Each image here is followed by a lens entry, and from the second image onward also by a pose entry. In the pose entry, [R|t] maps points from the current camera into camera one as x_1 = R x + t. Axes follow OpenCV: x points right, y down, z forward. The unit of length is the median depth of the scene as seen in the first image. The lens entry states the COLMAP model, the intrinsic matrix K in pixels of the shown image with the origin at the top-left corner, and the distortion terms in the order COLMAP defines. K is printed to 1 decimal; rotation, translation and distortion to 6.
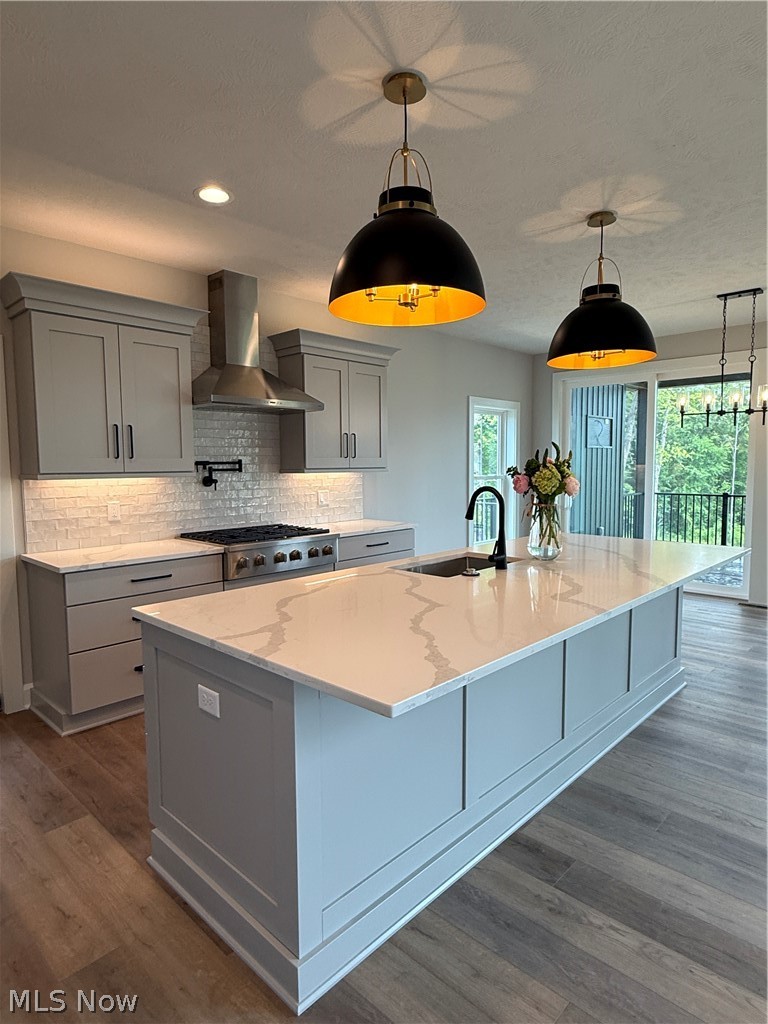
lens RADIAL K [[595.2, 0, 384.5], [0, 595.2, 515.1], [0, 0, 1]] dist [-0.000921, 0.001121]
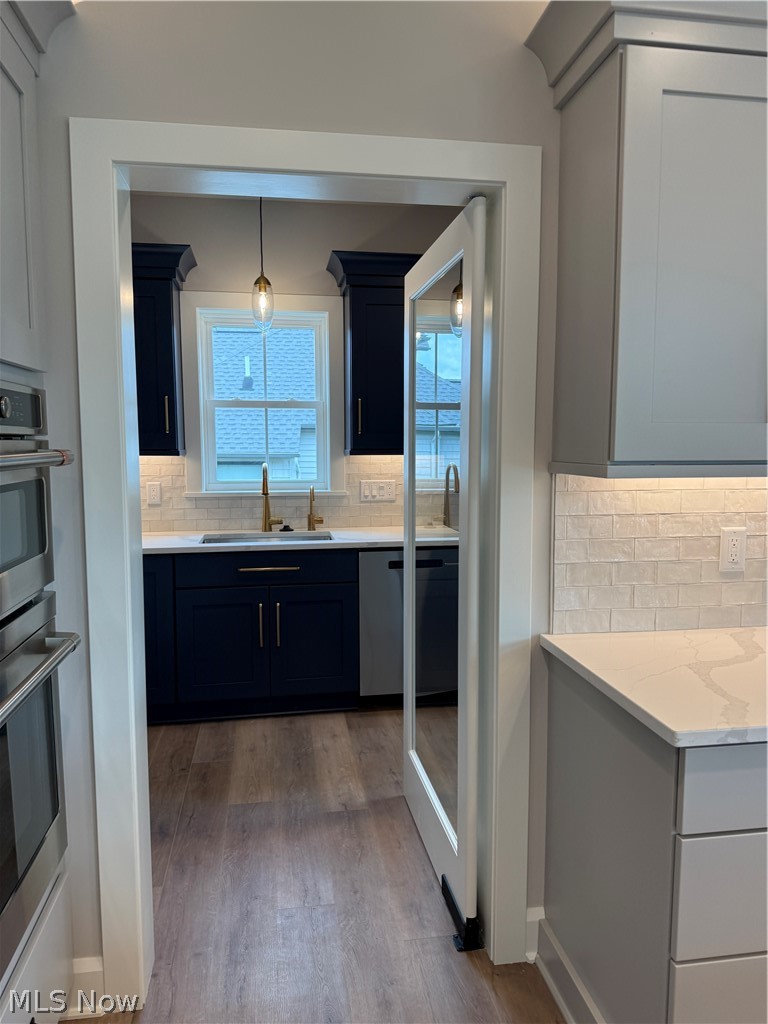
lens RADIAL K [[719.5, 0, 382.1], [0, 719.5, 510.4], [0, 0, 1]] dist [0.025995, -0.034682]
pose [[0.797341, 0.068493, -0.599629, -0.382683], [-0.056292, 0.997648, 0.039104, -0.044467], [0.600898, 0.002575, 0.799322, 0.481840]]
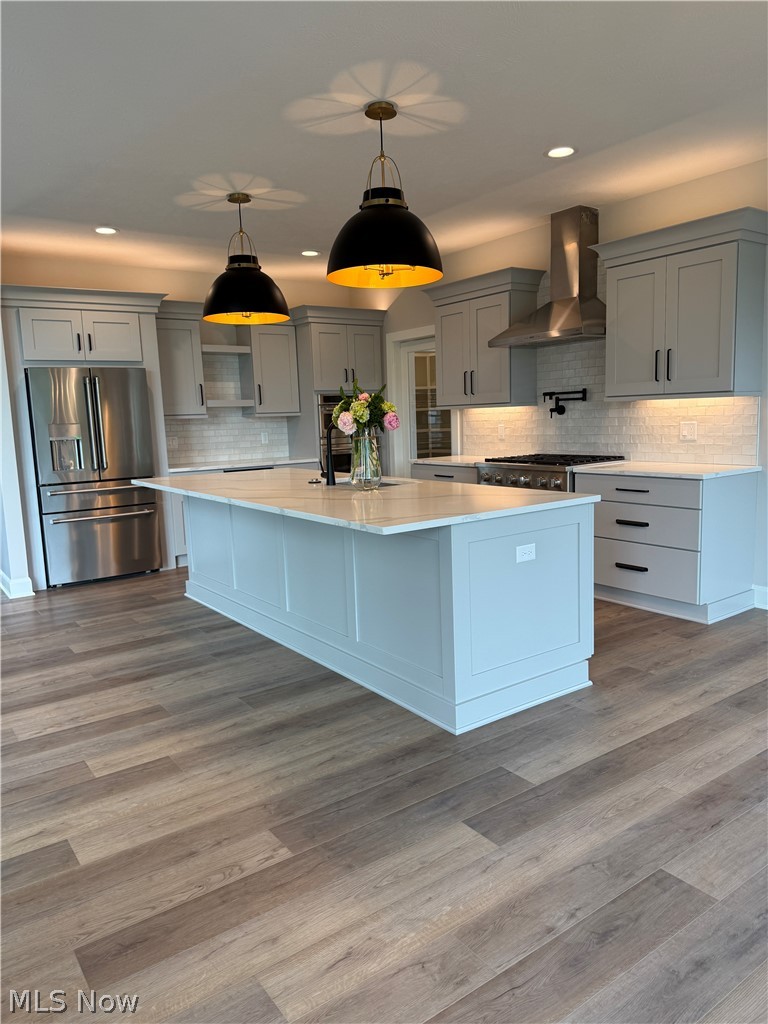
lens RADIAL K [[719.5, 0, 385.3], [0, 719.5, 511.1], [0, 0, 1]] dist [0.025995, -0.034682]
pose [[-0.186370, 0.136288, -0.972981, 1.370763], [-0.058718, 0.987016, 0.149502, -0.064342], [0.980723, 0.084995, -0.175948, 1.151322]]
